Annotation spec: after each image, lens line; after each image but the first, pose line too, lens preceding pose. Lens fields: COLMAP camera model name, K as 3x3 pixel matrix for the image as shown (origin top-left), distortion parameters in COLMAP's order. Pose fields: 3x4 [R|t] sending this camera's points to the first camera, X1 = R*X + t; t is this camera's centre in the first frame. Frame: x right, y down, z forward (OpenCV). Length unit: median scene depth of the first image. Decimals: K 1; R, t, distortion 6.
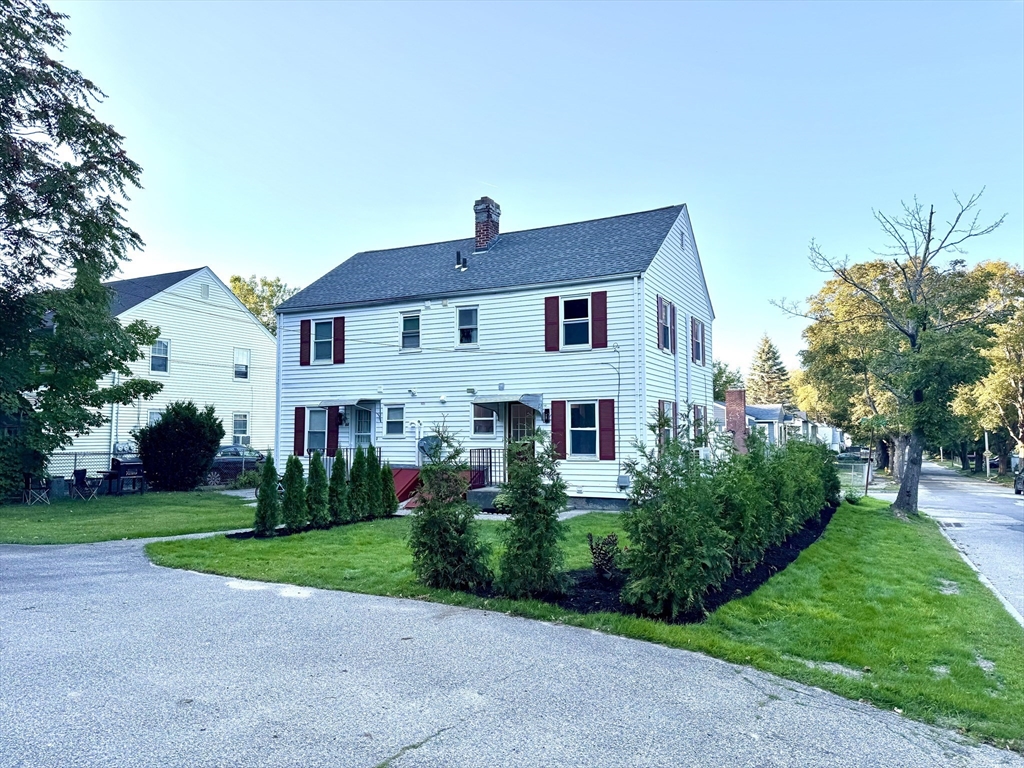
lens RADIAL K [[715.9, 0, 514.5], [0, 715.9, 378.3], [0, 0, 1]] dist [0.079629, -0.092647]
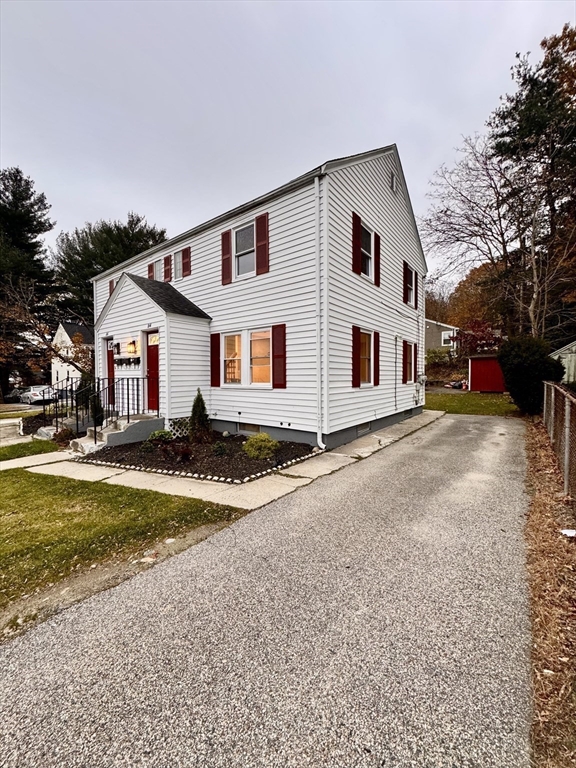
lens RADIAL K [[307.8, 0, 285.9], [0, 307.8, 378.5], [0, 0, 1]] dist [-0.002272, 0.000909]
pose [[0.981189, -0.007374, -0.192908, -0.161032], [0.024684, 0.995861, 0.087478, 0.070726], [0.191464, -0.090595, 0.977310, 0.689369]]
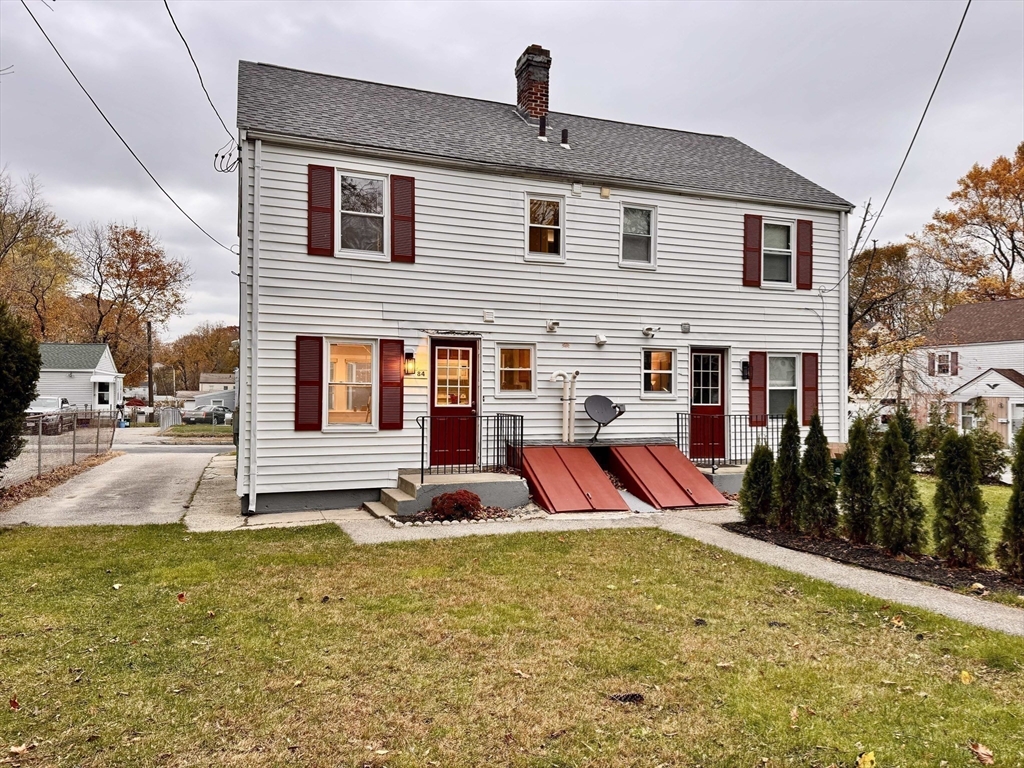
lens RADIAL K [[715.9, 0, 511.7], [0, 715.9, 388.2], [0, 0, 1]] dist [0.079629, -0.092647]
pose [[0.681460, 0.016255, 0.731675, -0.618137], [-0.063085, 0.997337, 0.036598, 0.052668], [-0.729132, -0.071098, 0.680670, 0.587322]]
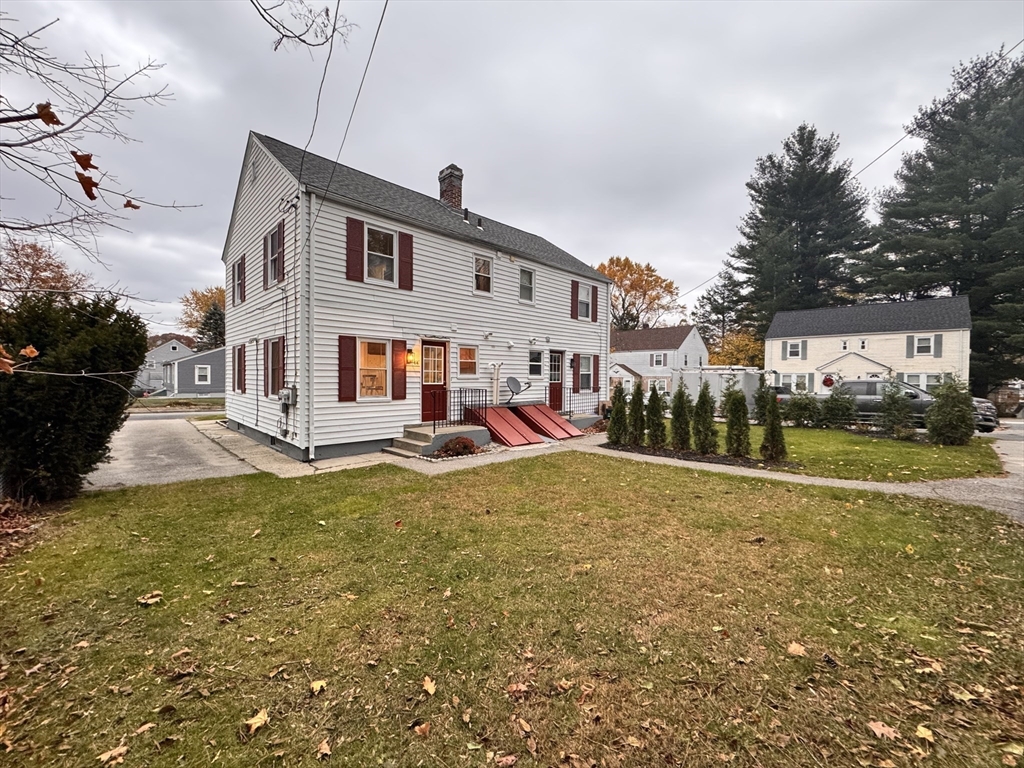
lens RADIAL K [[410.3, 0, 511.5], [0, 410.3, 382.8], [0, 0, 1]] dist [-0.002272, 0.000909]
pose [[0.325171, -0.005540, 0.945639, -0.690395], [-0.075719, 0.996620, 0.031876, 0.066304], [-0.942619, -0.081968, 0.323653, 0.757627]]
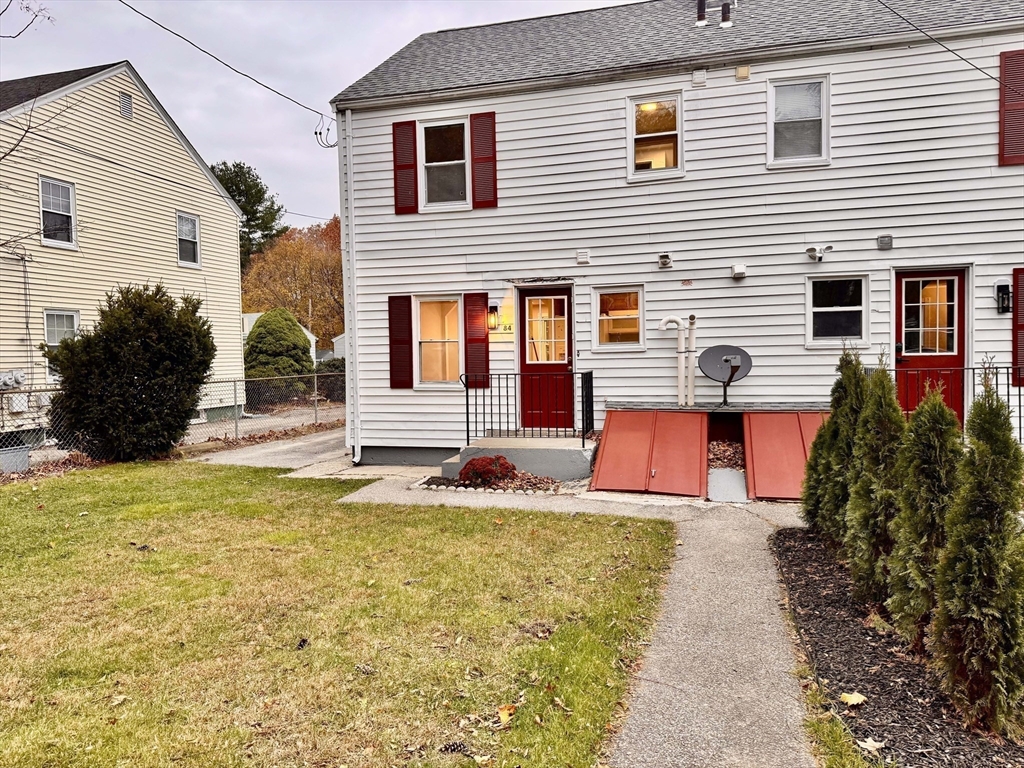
lens RADIAL K [[715.9, 0, 508.6], [0, 715.9, 384.9], [0, 0, 1]] dist [0.079629, -0.092647]
pose [[0.983137, -0.020334, 0.181737, -0.339704], [-0.000322, 0.993605, 0.112914, 0.048804], [-0.182871, -0.111069, 0.976843, 0.509507]]
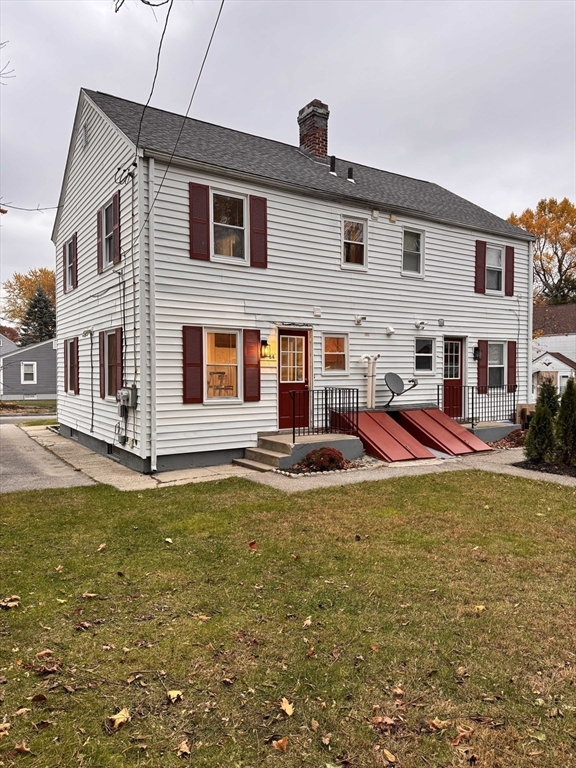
lens RADIAL K [[536.9, 0, 286.4], [0, 536.9, 388.7], [0, 0, 1]] dist [0.079629, -0.092647]
pose [[0.507827, -0.021158, 0.861199, -0.710063], [-0.061911, 0.996217, 0.060982, 0.064952], [-0.859231, -0.084286, 0.504596, 0.745226]]
